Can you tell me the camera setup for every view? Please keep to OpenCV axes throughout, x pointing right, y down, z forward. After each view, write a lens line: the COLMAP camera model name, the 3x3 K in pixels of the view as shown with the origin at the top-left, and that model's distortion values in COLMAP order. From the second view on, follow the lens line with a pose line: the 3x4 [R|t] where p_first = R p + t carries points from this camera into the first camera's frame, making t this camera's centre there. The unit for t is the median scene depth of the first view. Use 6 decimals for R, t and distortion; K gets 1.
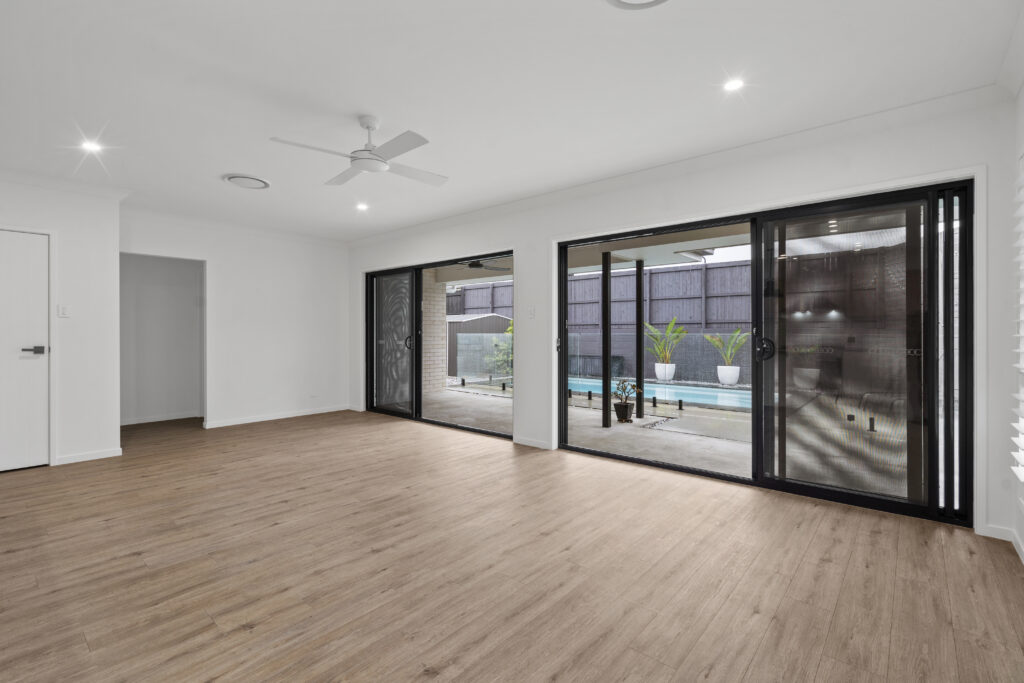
lens RADIAL K [[466.4, 0, 512.0], [0, 466.4, 341.5], [0, 0, 1]] dist [0.002570, -0.000702]
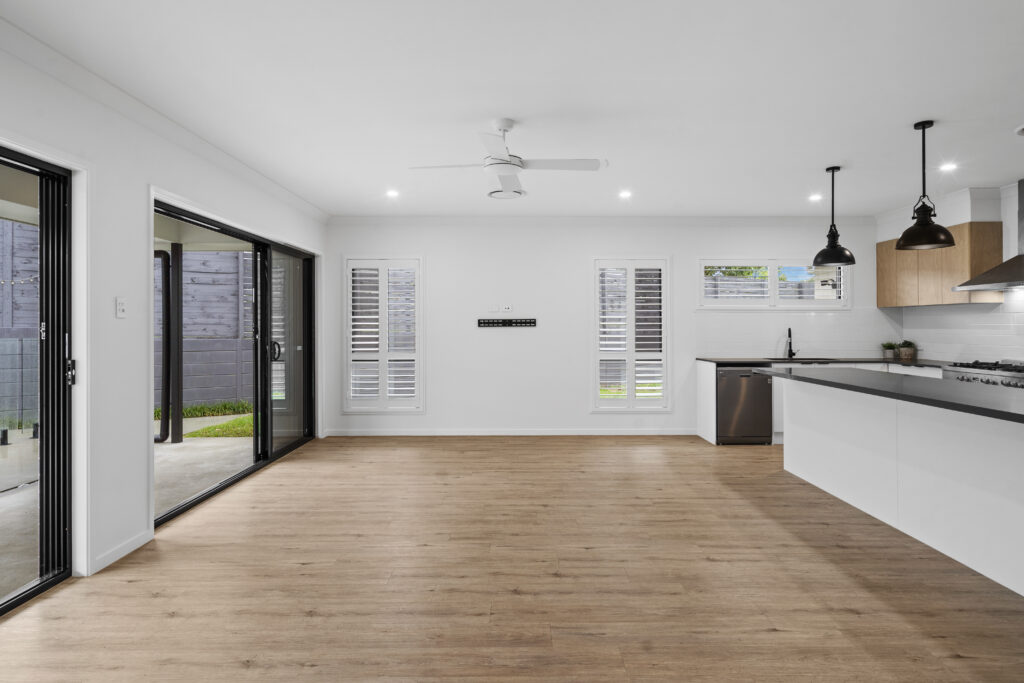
lens RADIAL K [[544.7, 0, 515.5], [0, 544.7, 327.2], [0, 0, 1]] dist [0.006526, 0.000657]
pose [[-0.650584, 0.005575, 0.759414, -1.224441], [0.016438, 0.999842, 0.006743, -0.058809], [-0.759256, 0.016870, -0.650573, 1.786080]]
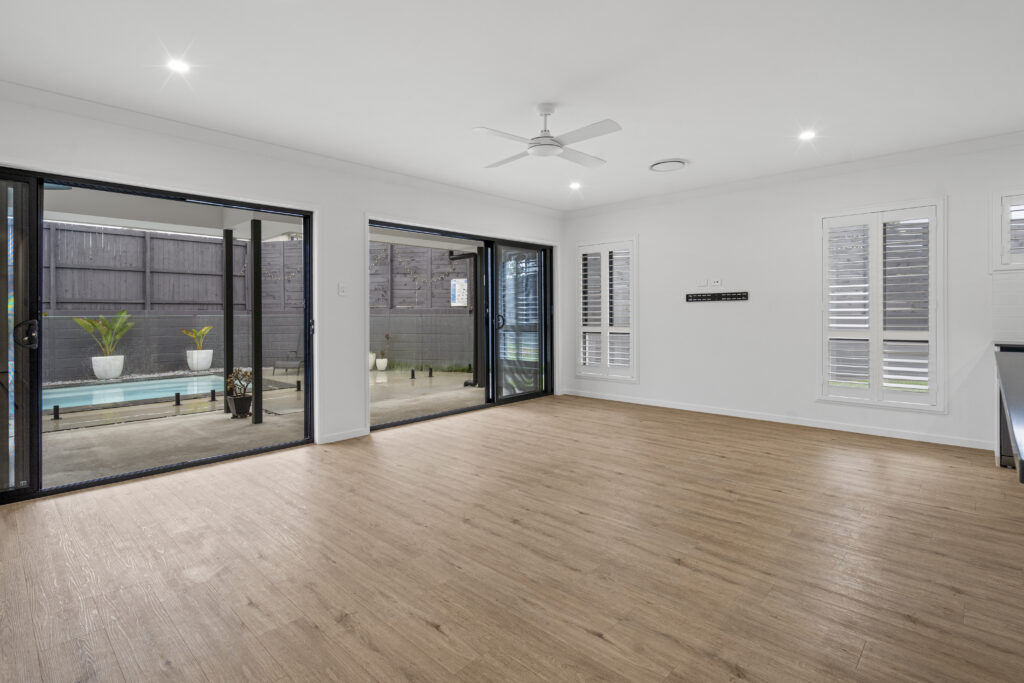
lens RADIAL K [[489.4, 0, 507.6], [0, 489.4, 316.9], [0, 0, 1]] dist [0.000536, 0.000590]
pose [[0.046005, -0.004436, 0.998931, -1.470058], [0.023388, 0.999721, 0.003363, -0.008126], [-0.998667, 0.023209, 0.046096, 1.079878]]
